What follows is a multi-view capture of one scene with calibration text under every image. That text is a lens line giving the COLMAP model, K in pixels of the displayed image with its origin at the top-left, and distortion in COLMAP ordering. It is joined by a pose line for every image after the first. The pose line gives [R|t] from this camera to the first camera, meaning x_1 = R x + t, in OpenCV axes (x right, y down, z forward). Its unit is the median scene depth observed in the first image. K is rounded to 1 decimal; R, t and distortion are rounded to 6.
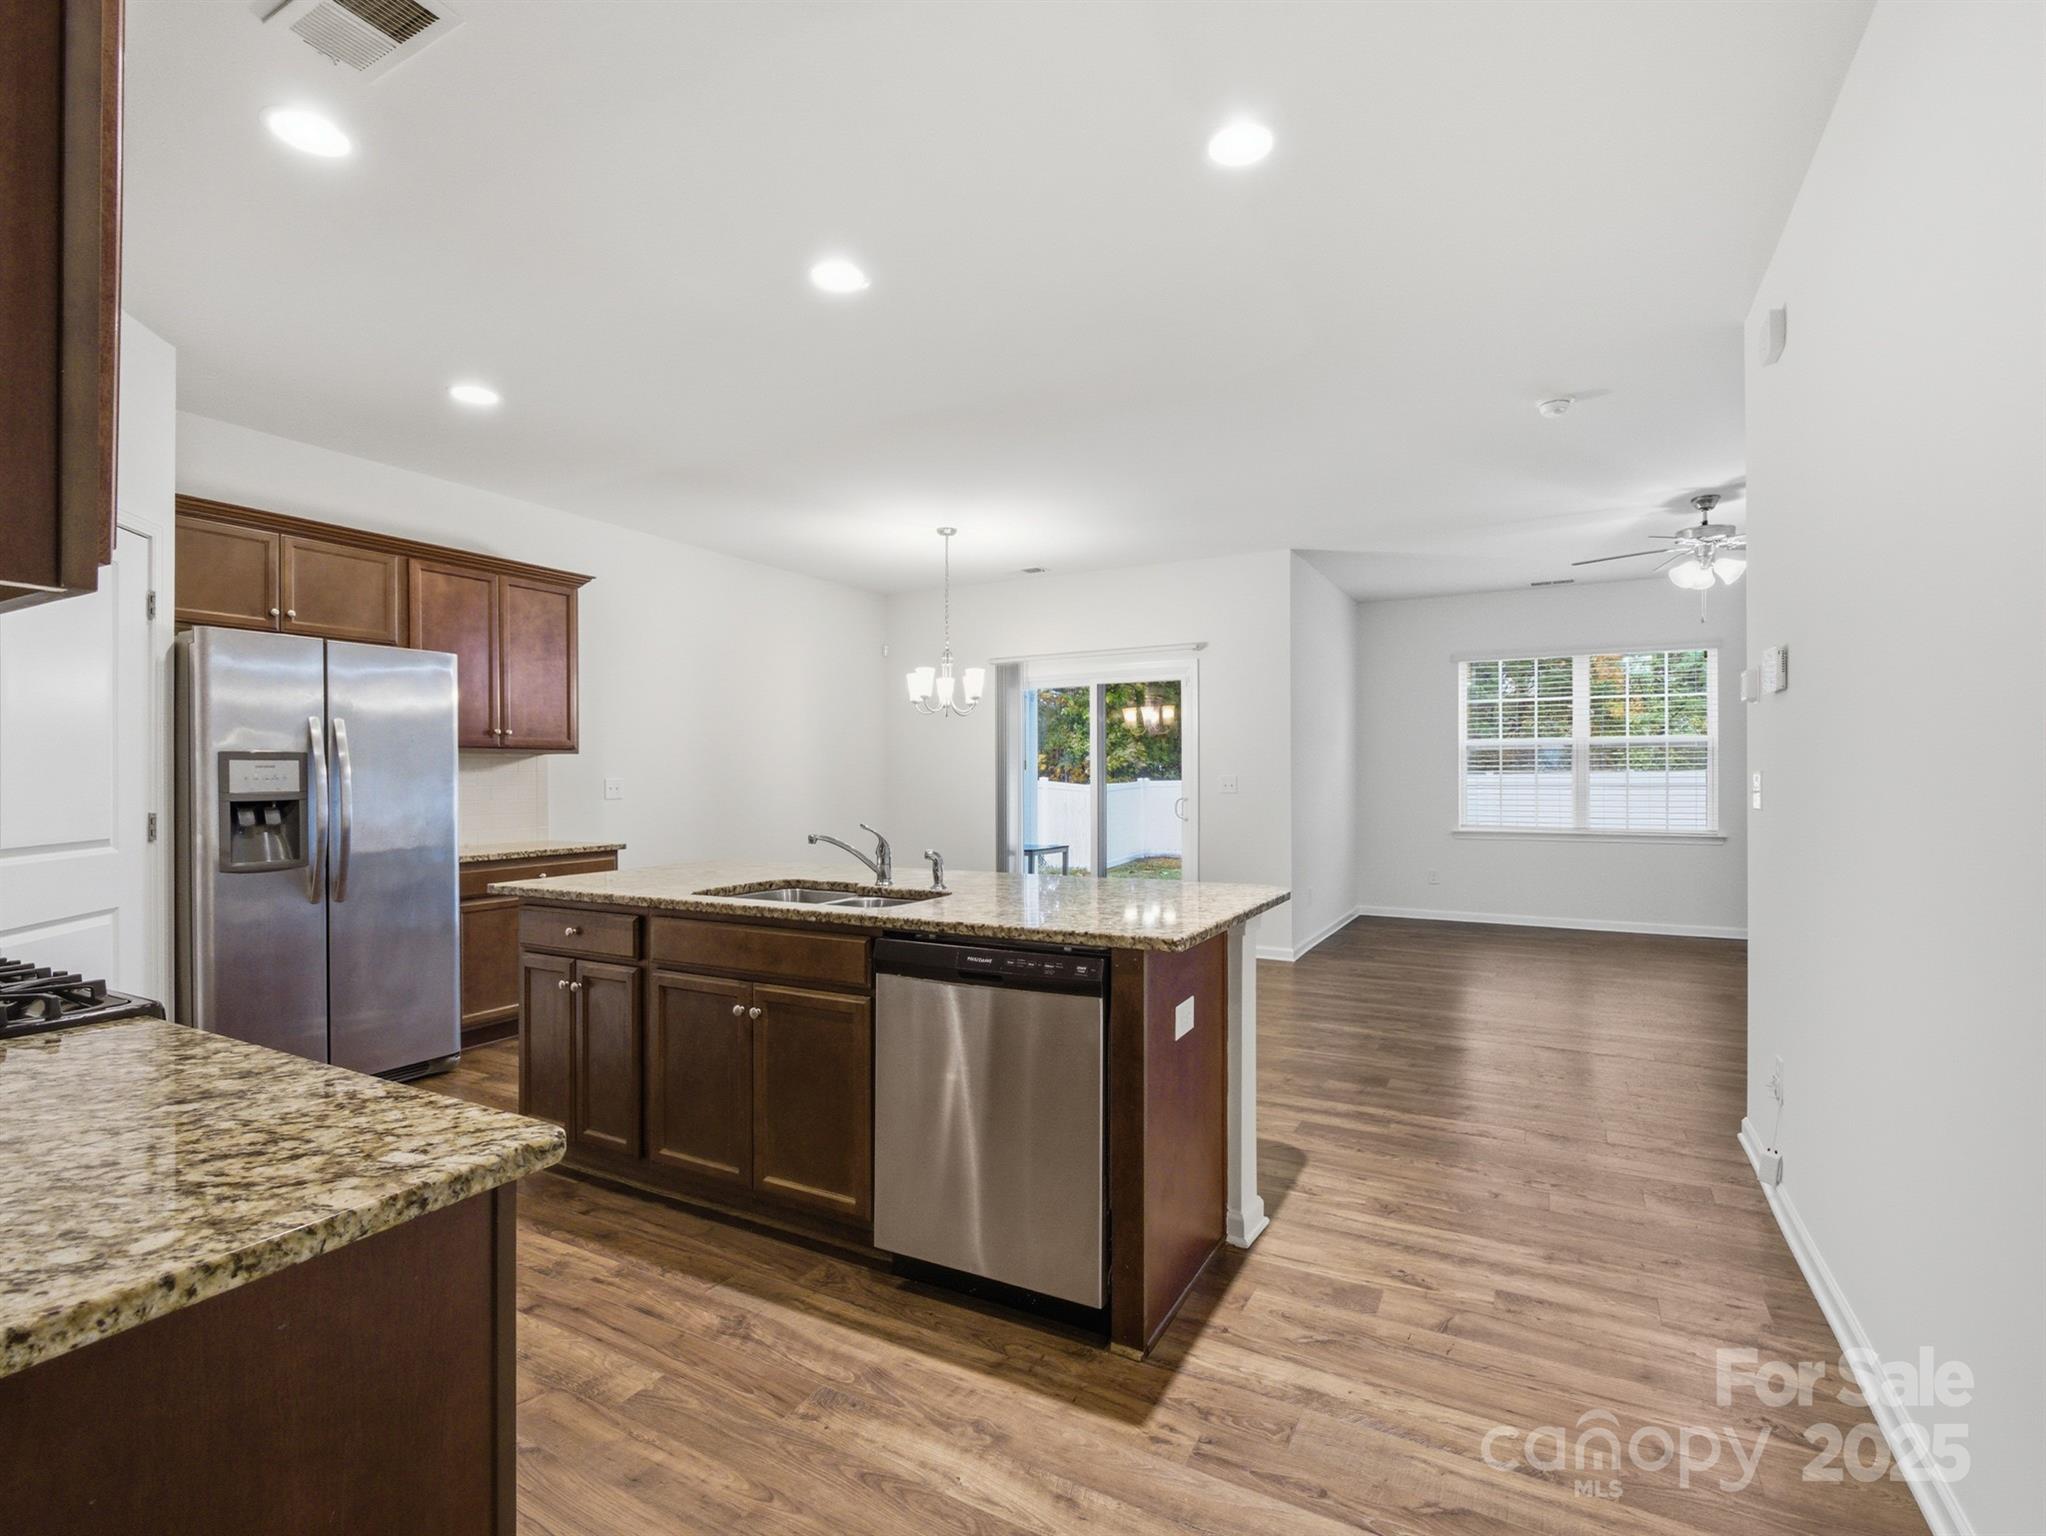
lens RADIAL K [[966.8, 0, 1012.1], [0, 966.8, 774.7], [0, 0, 1]] dist [-0.007740, -0.000040]
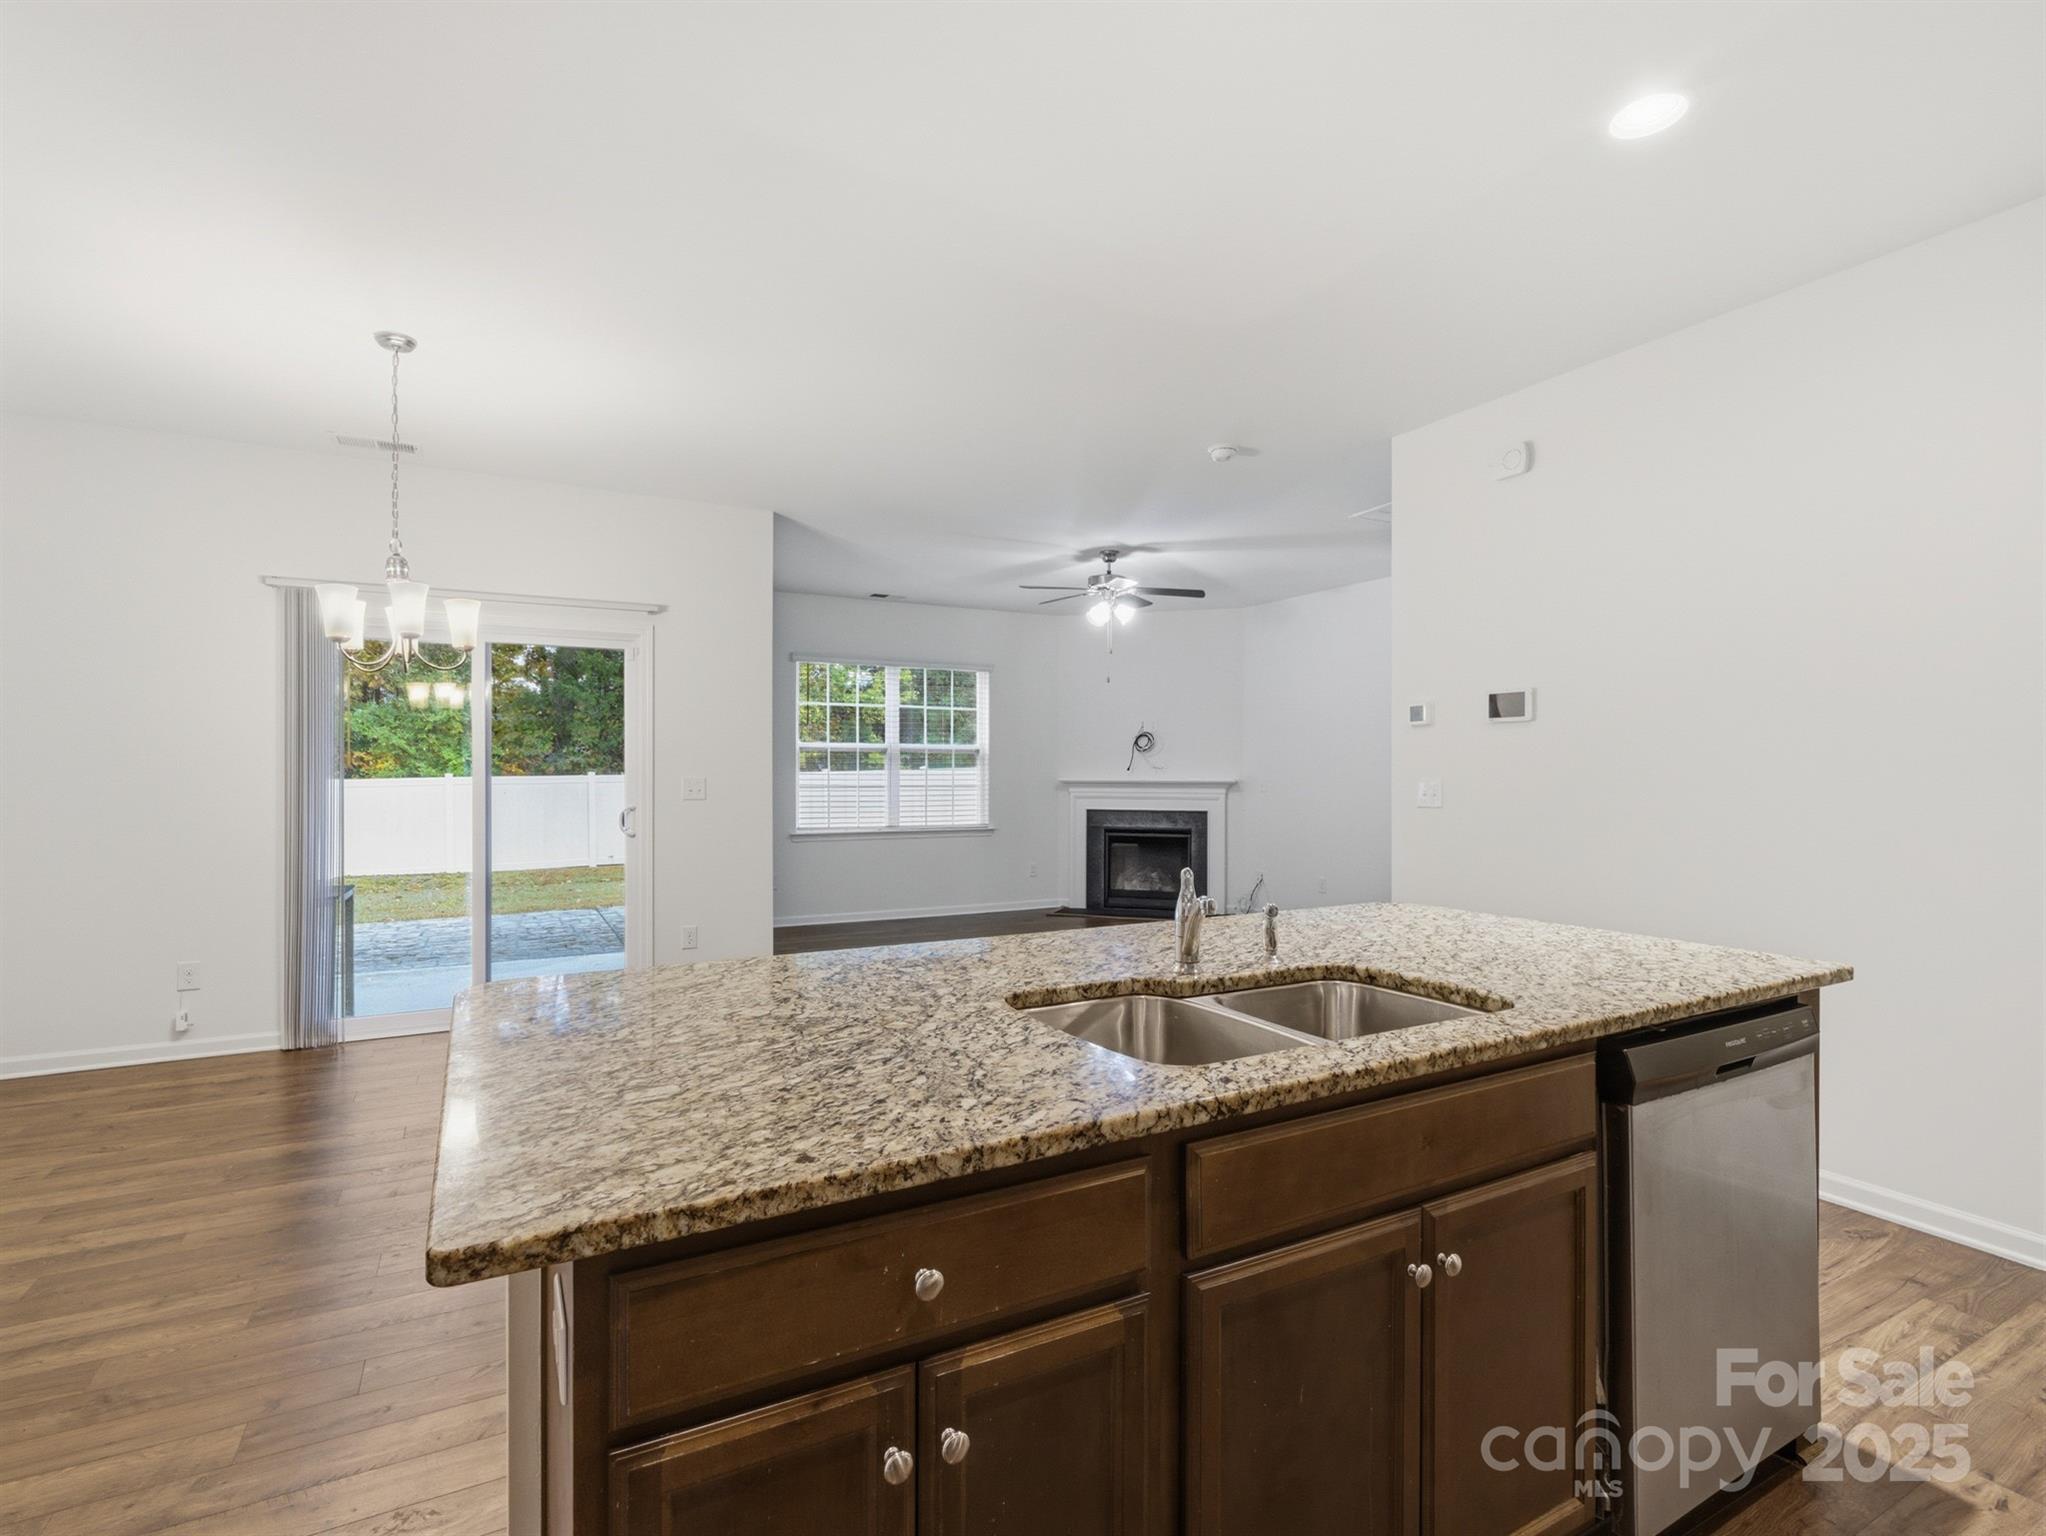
lens RADIAL K [[971.1, 0, 1014.4], [0, 971.1, 784.4], [0, 0, 1]] dist [-0.002301, -0.000495]
pose [[0.533925, -0.004395, 0.845520, -0.577856], [-0.005088, 0.999952, 0.008411, -0.003671], [-0.845517, -0.008793, 0.533877, 0.658423]]
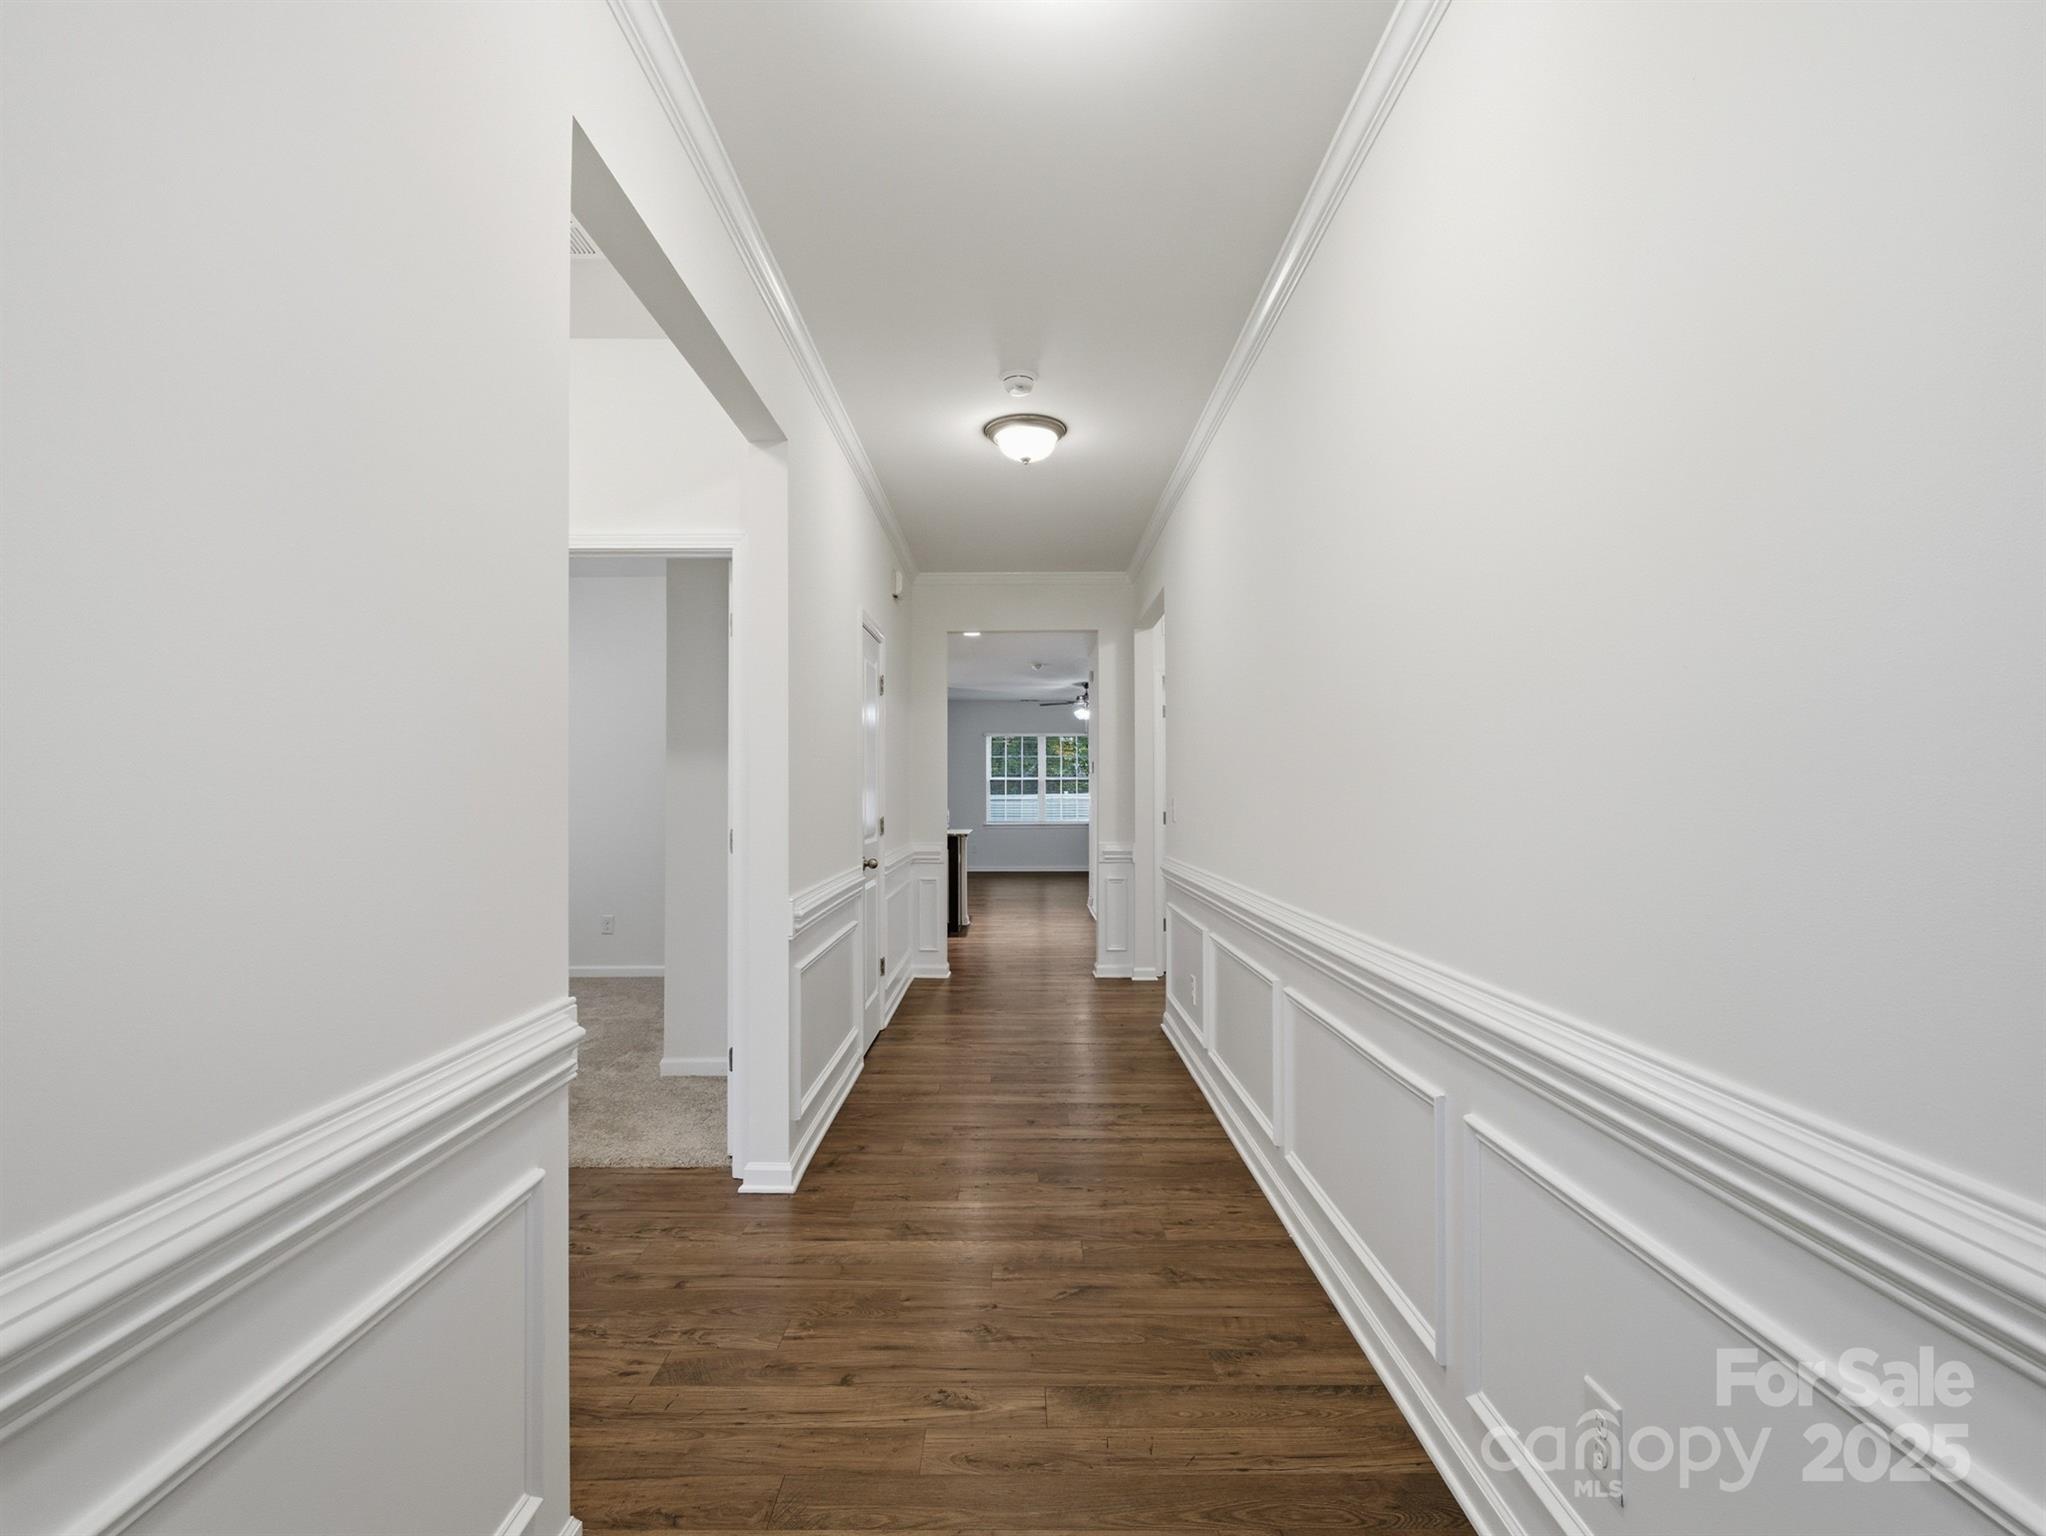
lens RADIAL K [[971.1, 0, 1014.4], [0, 971.1, 784.4], [0, 0, 1]] dist [-0.002301, -0.000495]
pose [[0.871596, 0.006977, 0.490175, -1.001193], [-0.002393, 0.999947, -0.009976, -0.003977], [-0.490219, 0.007522, 0.871567, -1.632507]]
